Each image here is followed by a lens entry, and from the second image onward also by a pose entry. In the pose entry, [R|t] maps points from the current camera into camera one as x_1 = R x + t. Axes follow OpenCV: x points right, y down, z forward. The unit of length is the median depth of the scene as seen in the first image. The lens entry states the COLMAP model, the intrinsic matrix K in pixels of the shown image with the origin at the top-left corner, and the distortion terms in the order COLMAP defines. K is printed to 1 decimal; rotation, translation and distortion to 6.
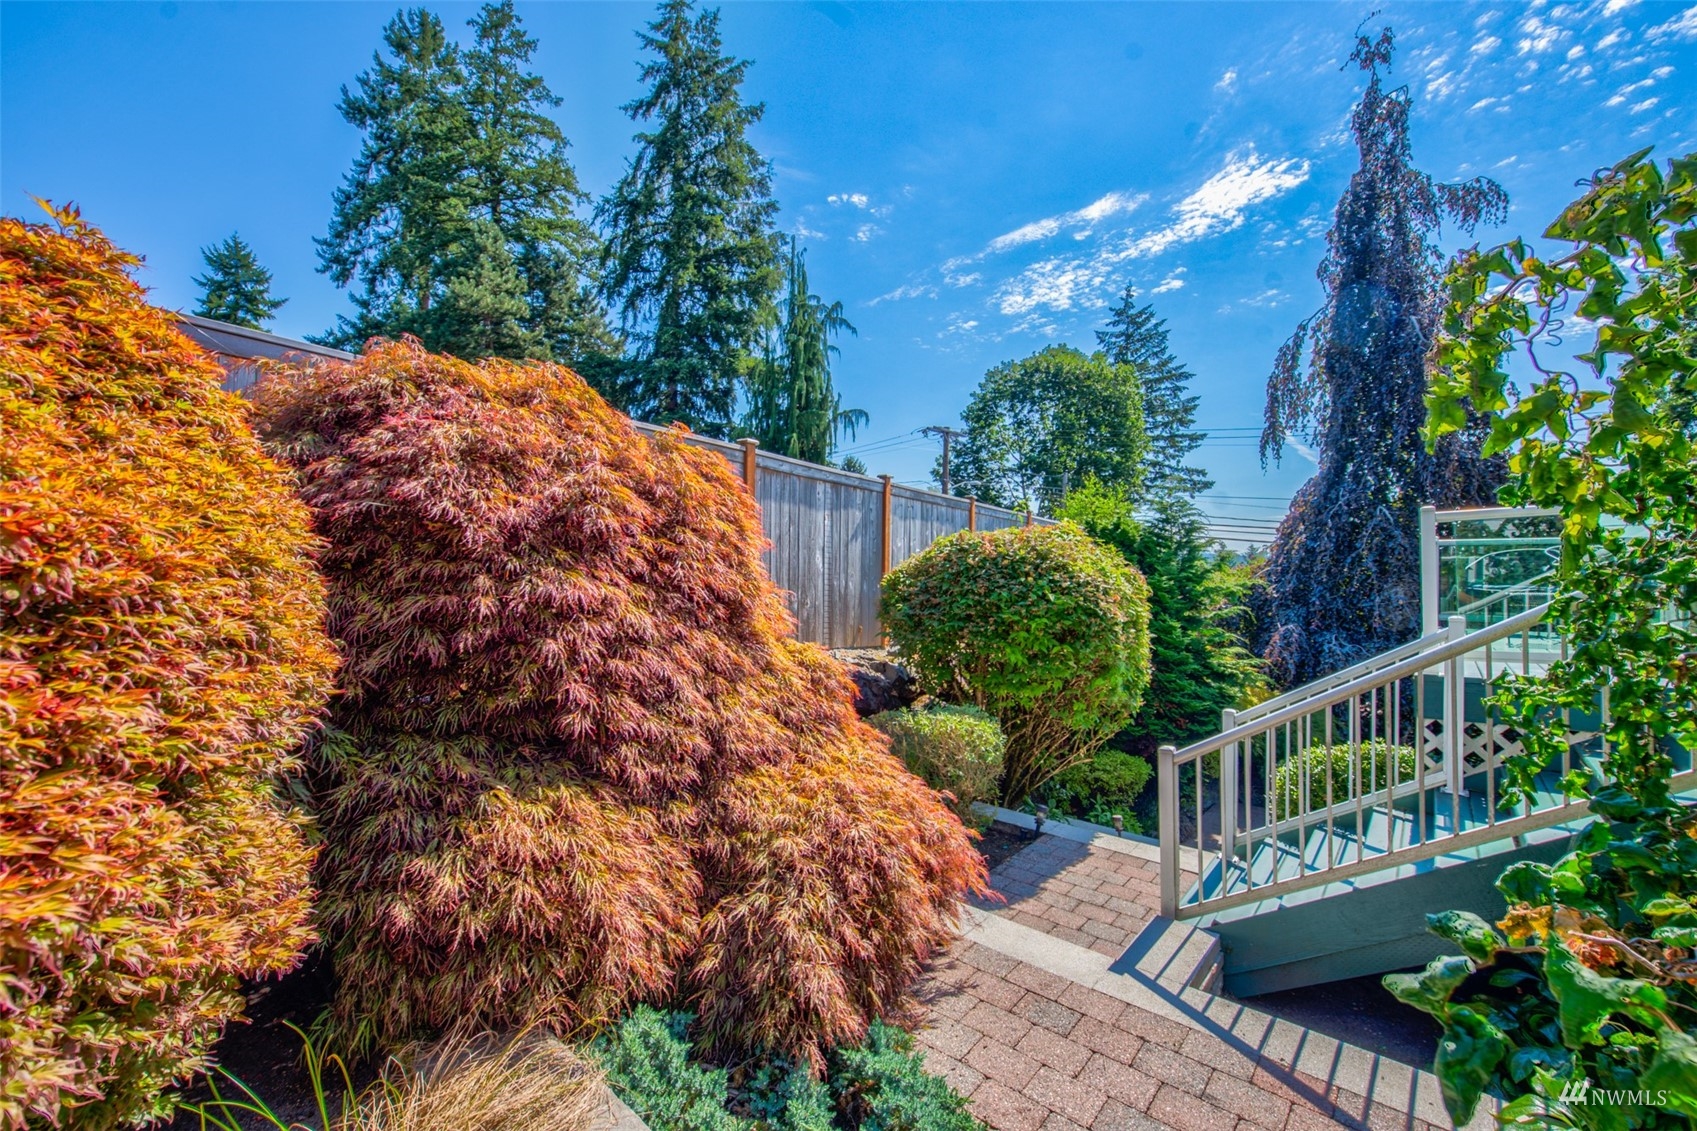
lens RADIAL K [[690.0, 0, 848.5], [0, 690.0, 565.5], [0, 0, 1]] dist [-0.000064, 0.000082]
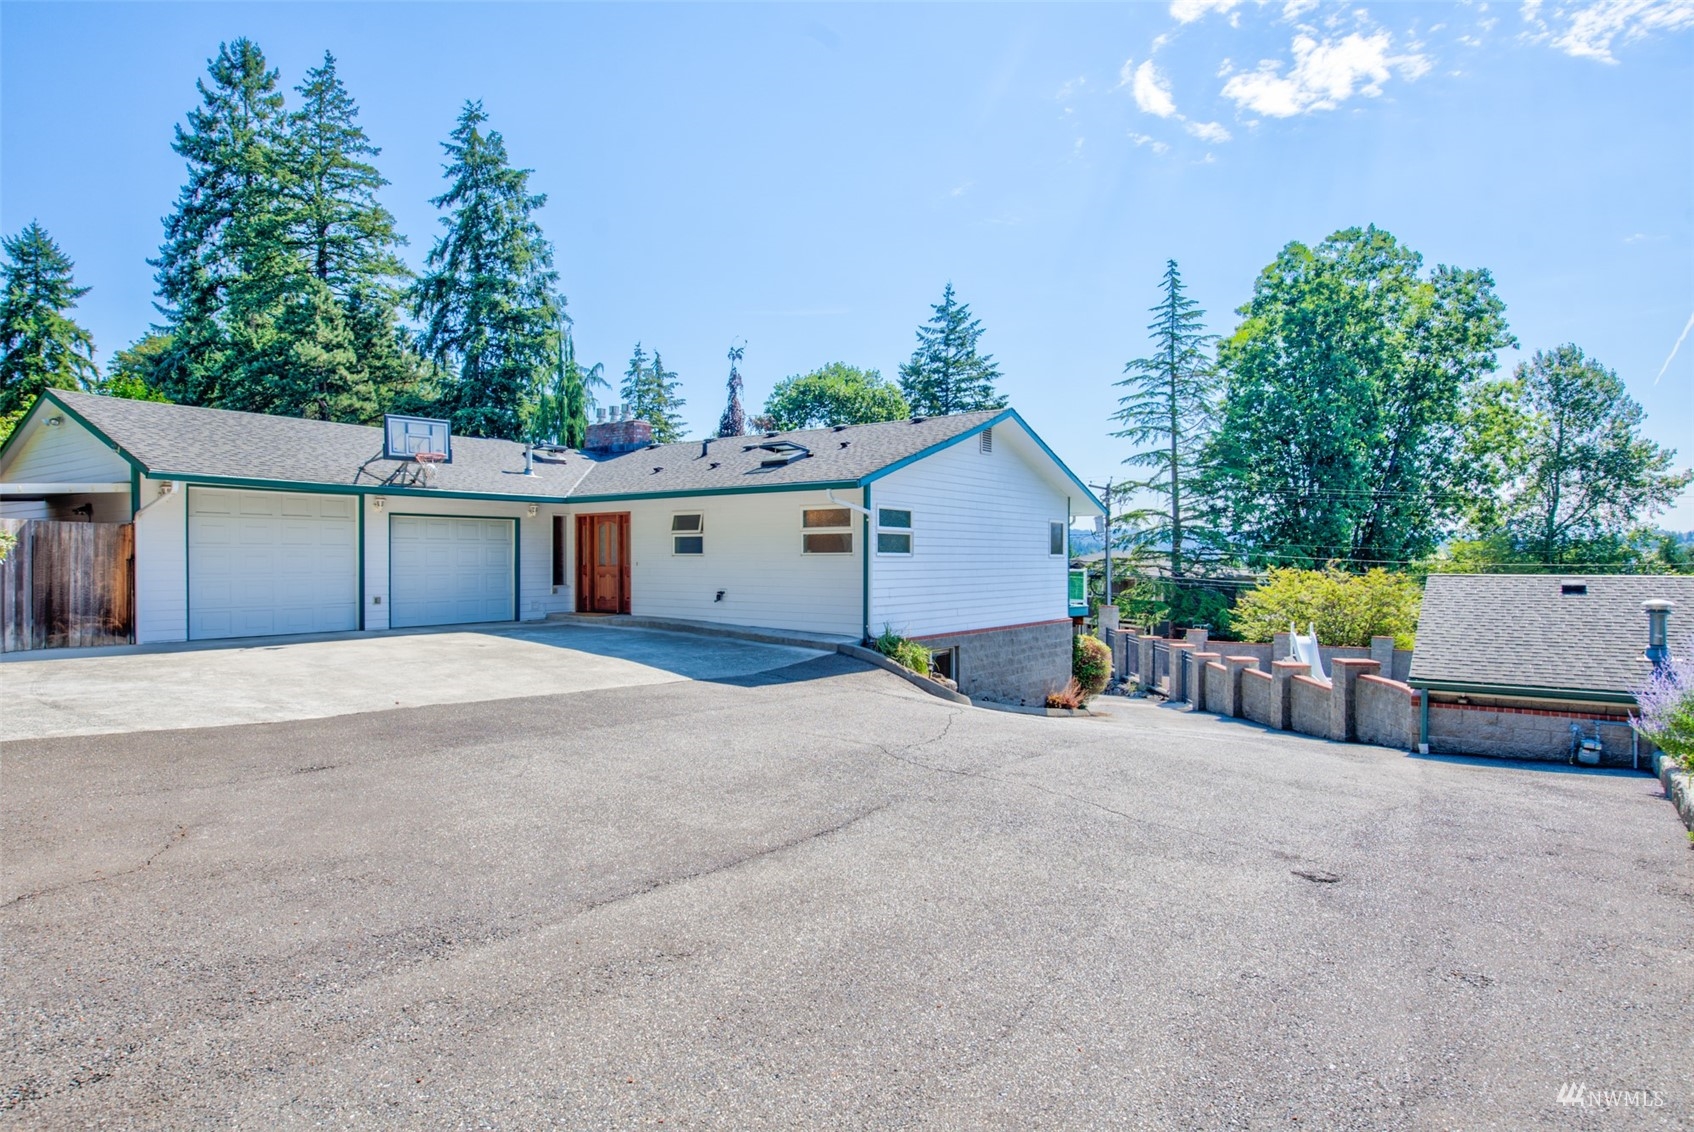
lens RADIAL K [[924.6, 0, 847.0], [0, 924.6, 566.0], [0, 0, 1]] dist [-0.005802, -0.001808]
pose [[0.997580, -0.010015, 0.068808, 0.236036], [0.008883, 0.999820, 0.016740, -0.013095], [-0.068963, -0.016088, 0.997489, -0.568131]]
